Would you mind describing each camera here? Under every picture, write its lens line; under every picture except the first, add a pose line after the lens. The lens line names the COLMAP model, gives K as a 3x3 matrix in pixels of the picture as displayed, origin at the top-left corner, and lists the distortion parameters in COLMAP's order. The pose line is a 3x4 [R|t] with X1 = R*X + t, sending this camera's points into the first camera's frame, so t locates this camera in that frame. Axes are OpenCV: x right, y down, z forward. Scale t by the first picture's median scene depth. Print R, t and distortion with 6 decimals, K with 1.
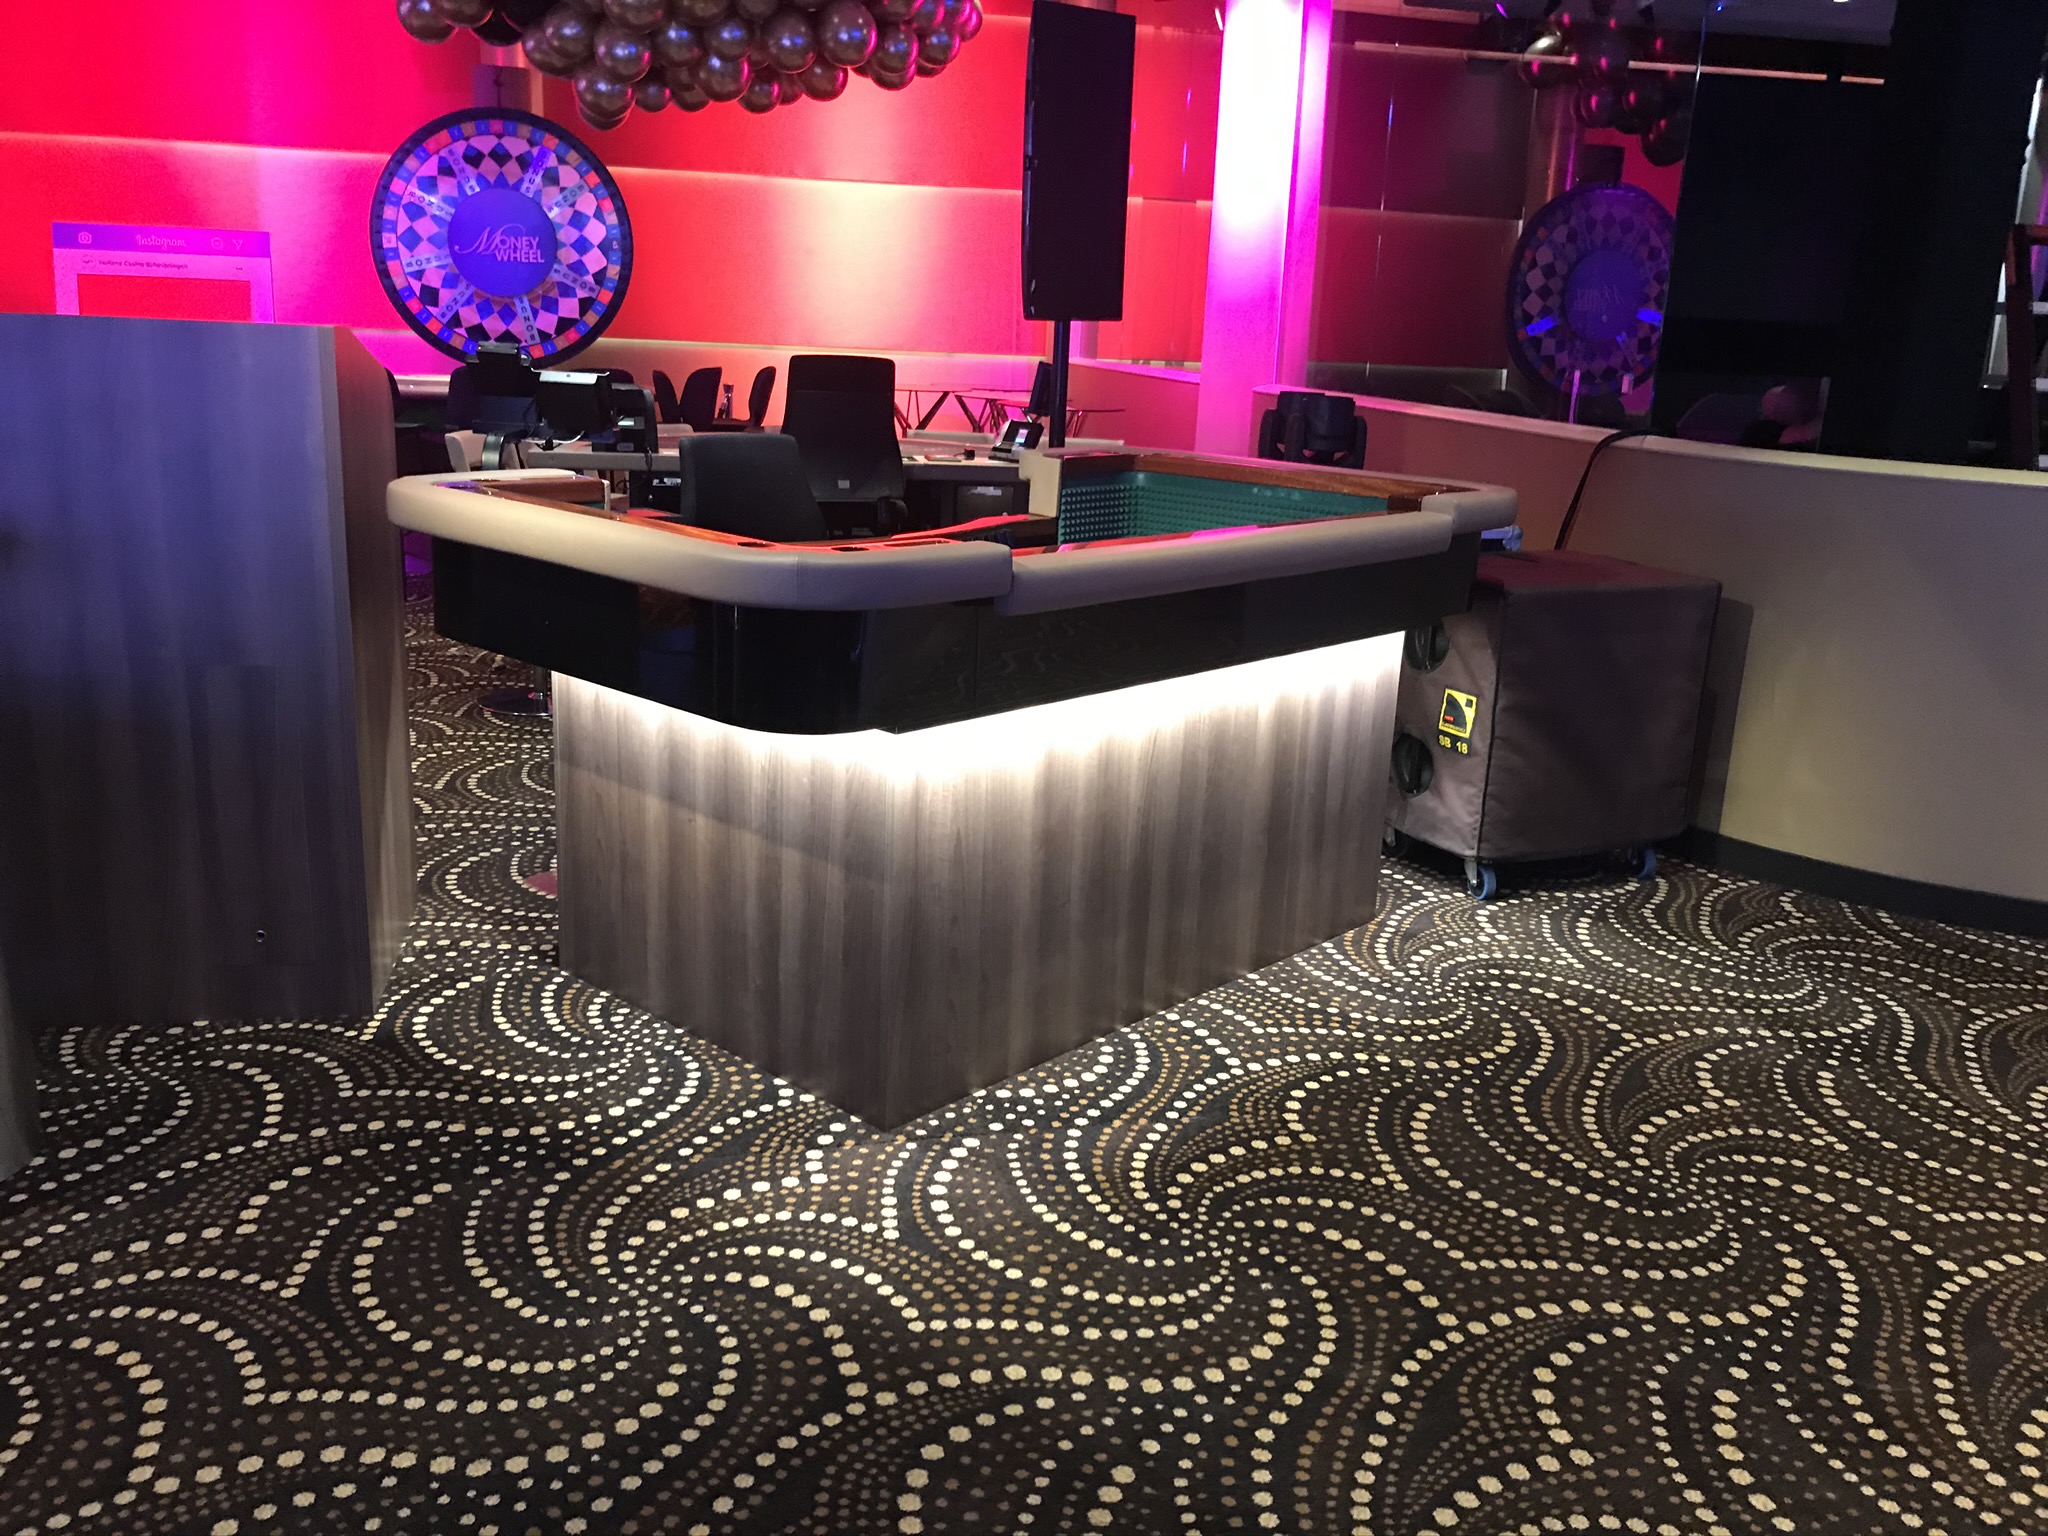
lens RADIAL K [[1695.8, 0, 1024.0], [0, 1695.8, 768.0], [0, 0, 1]] dist [0.031408, 0.005966]
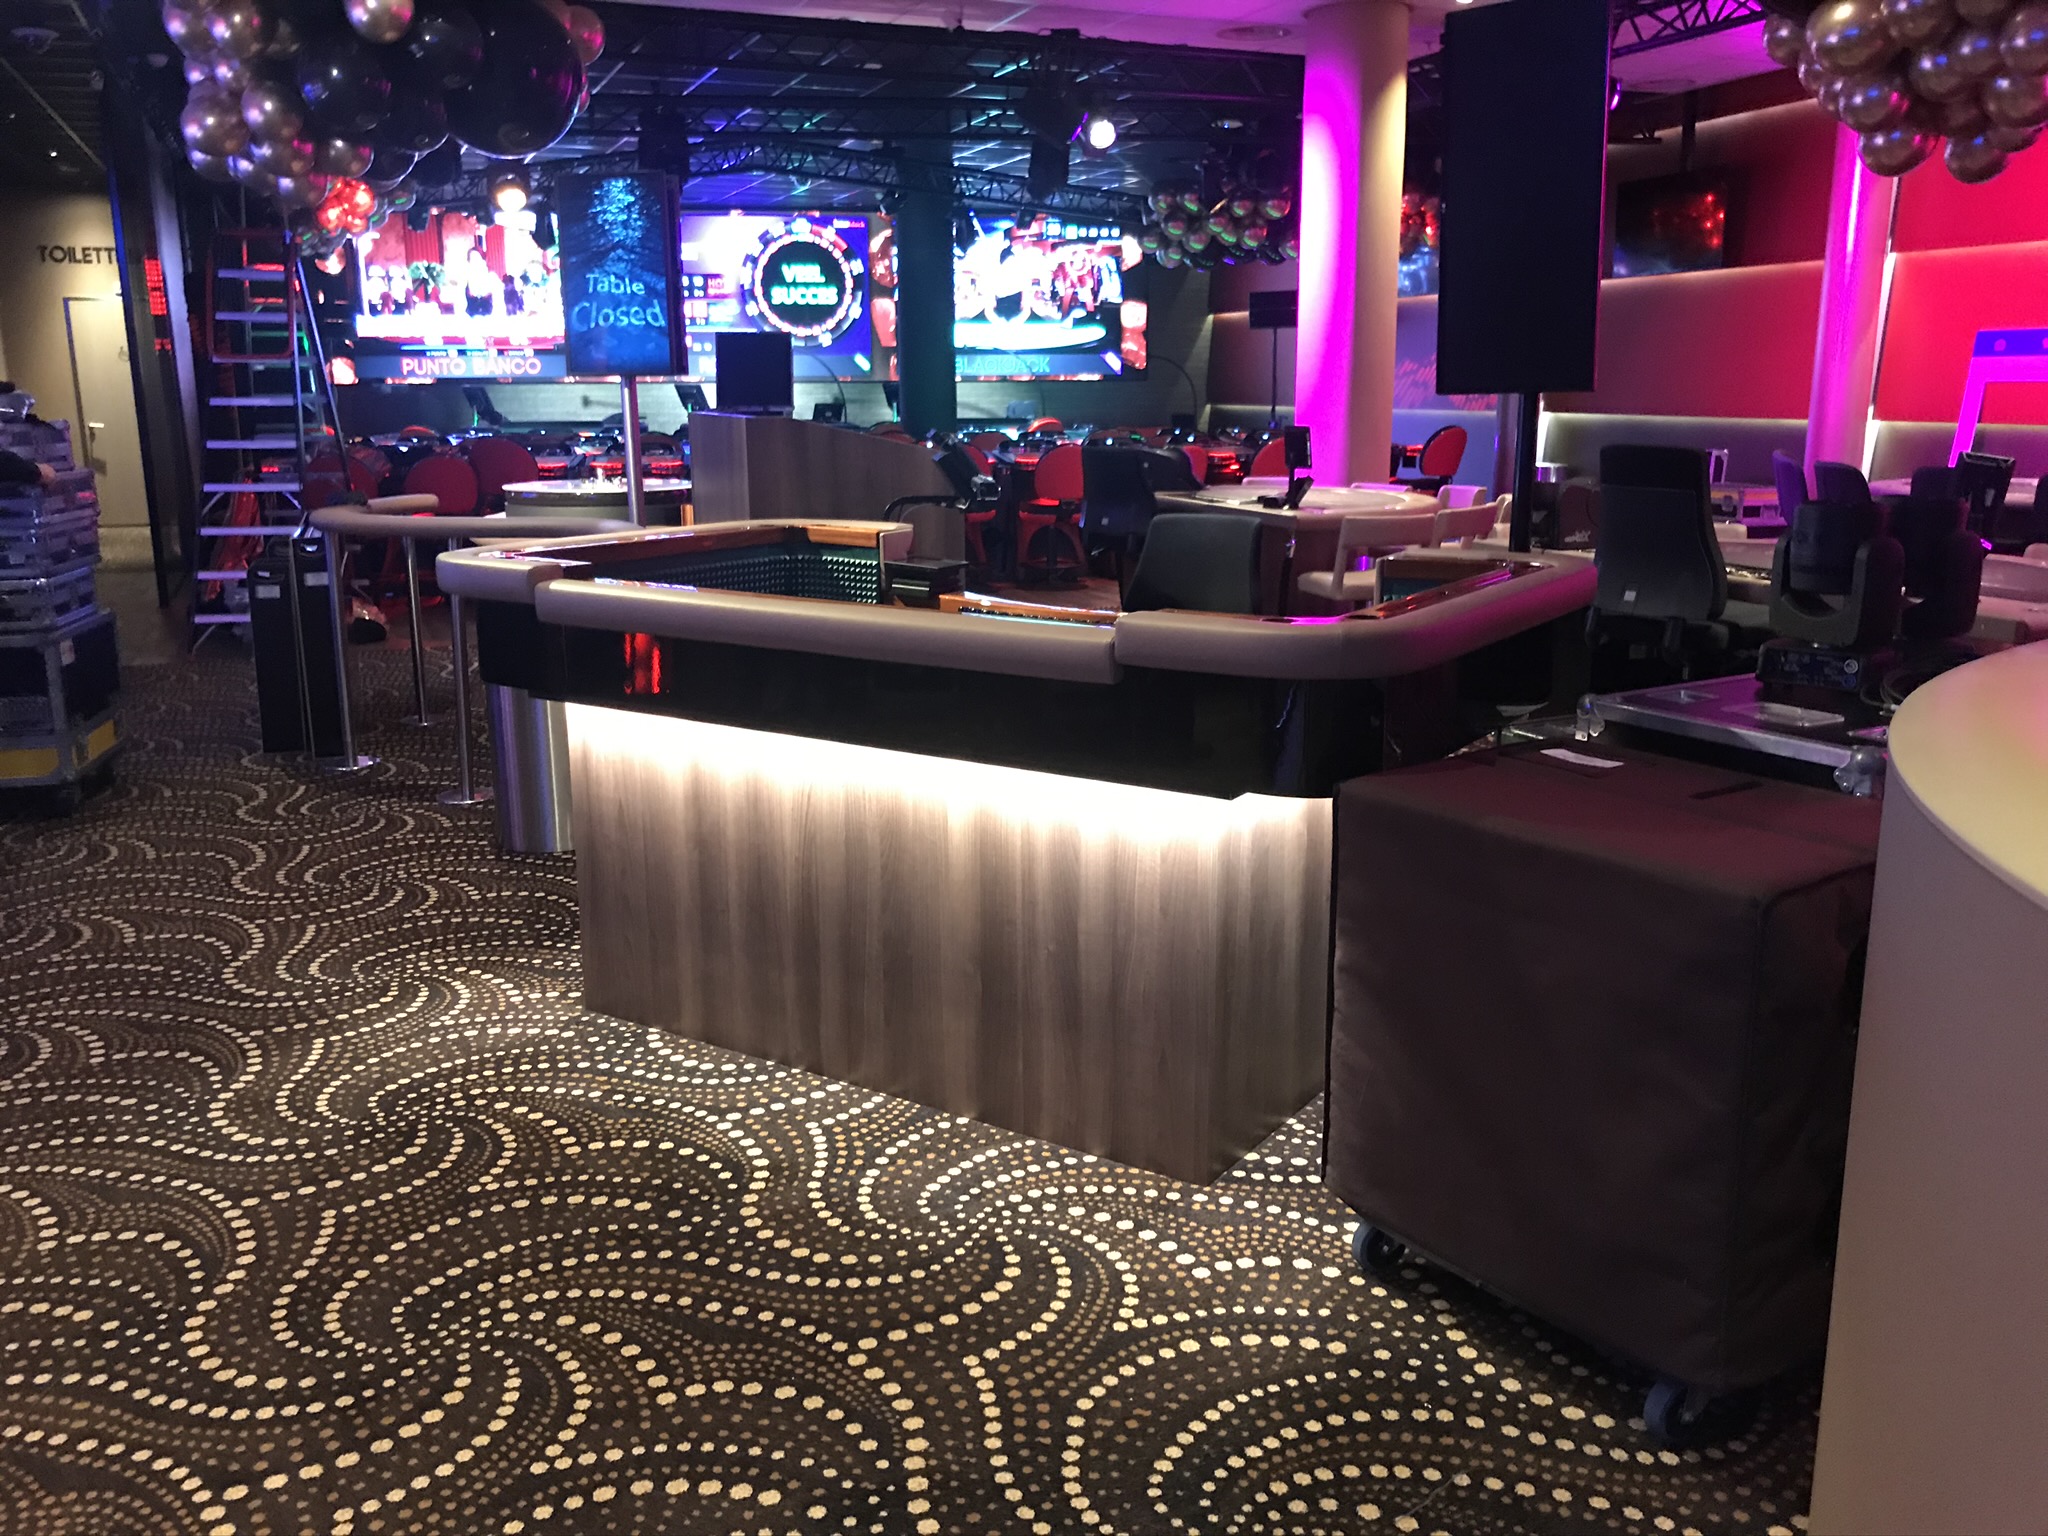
lens RADIAL K [[1708.4, 0, 1024.0], [0, 1708.4, 768.0], [0, 0, 1]] dist [0.003774, 0.025159]
pose [[0.133764, 0.172520, -0.975881, 1.140411], [-0.241887, 0.960631, 0.136669, -0.213900], [0.961040, 0.217772, 0.170228, 0.980299]]
